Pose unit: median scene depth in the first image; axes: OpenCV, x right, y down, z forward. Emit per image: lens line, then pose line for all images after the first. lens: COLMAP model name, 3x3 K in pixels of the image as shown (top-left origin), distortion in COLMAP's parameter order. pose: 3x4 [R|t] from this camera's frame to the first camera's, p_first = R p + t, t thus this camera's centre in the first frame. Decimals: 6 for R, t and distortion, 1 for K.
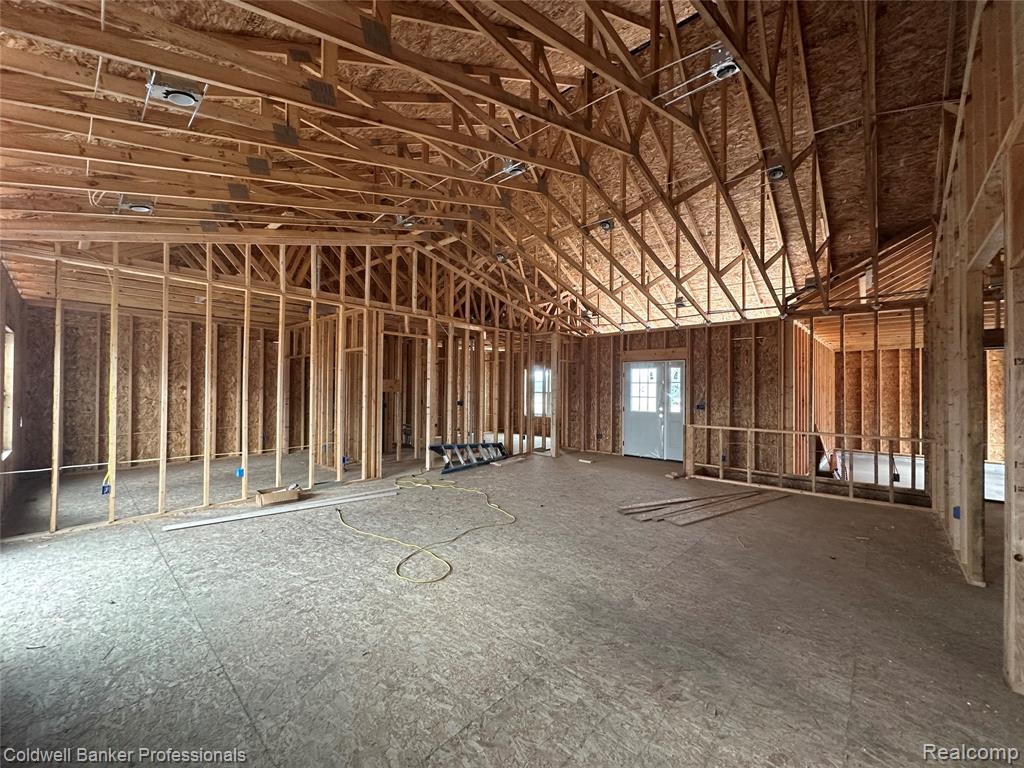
lens RADIAL K [[401.1, 0, 511.1], [0, 401.1, 382.4], [0, 0, 1]] dist [0.000654, 0.000105]
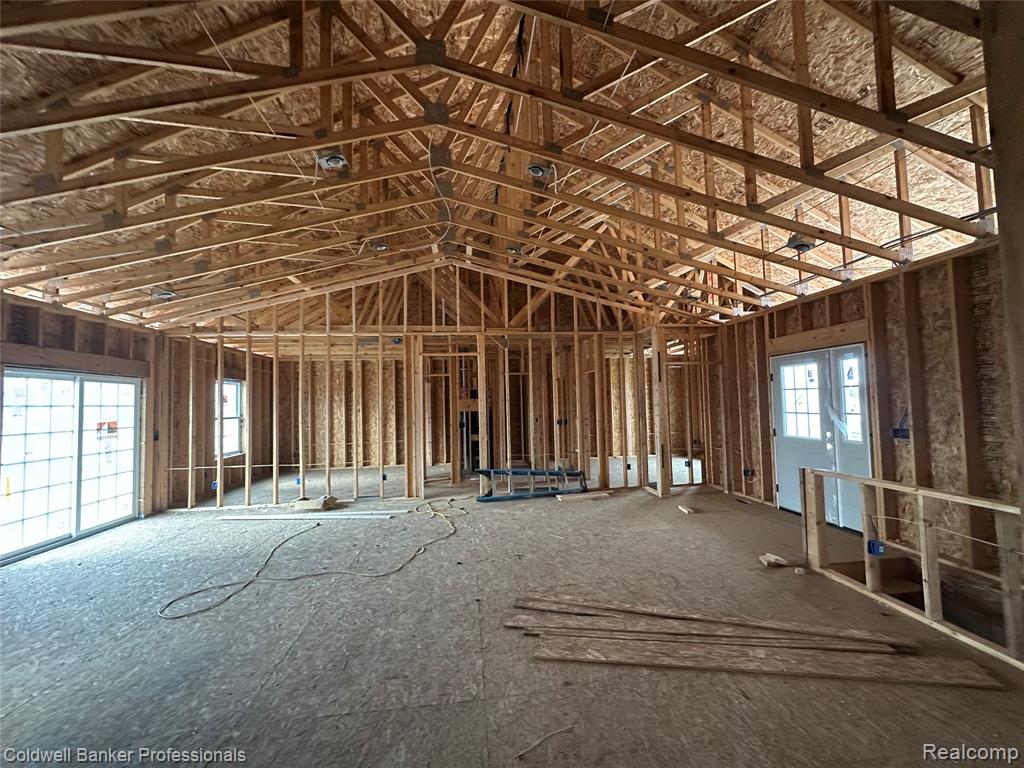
lens RADIAL K [[401.1, 0, 511.1], [0, 401.1, 382.4], [0, 0, 1]] dist [0.000654, 0.000105]
pose [[0.764972, -0.060122, -0.641251, 0.445388], [0.040487, 0.998153, -0.045285, 0.001280], [0.642790, 0.008679, 0.765994, 0.317363]]
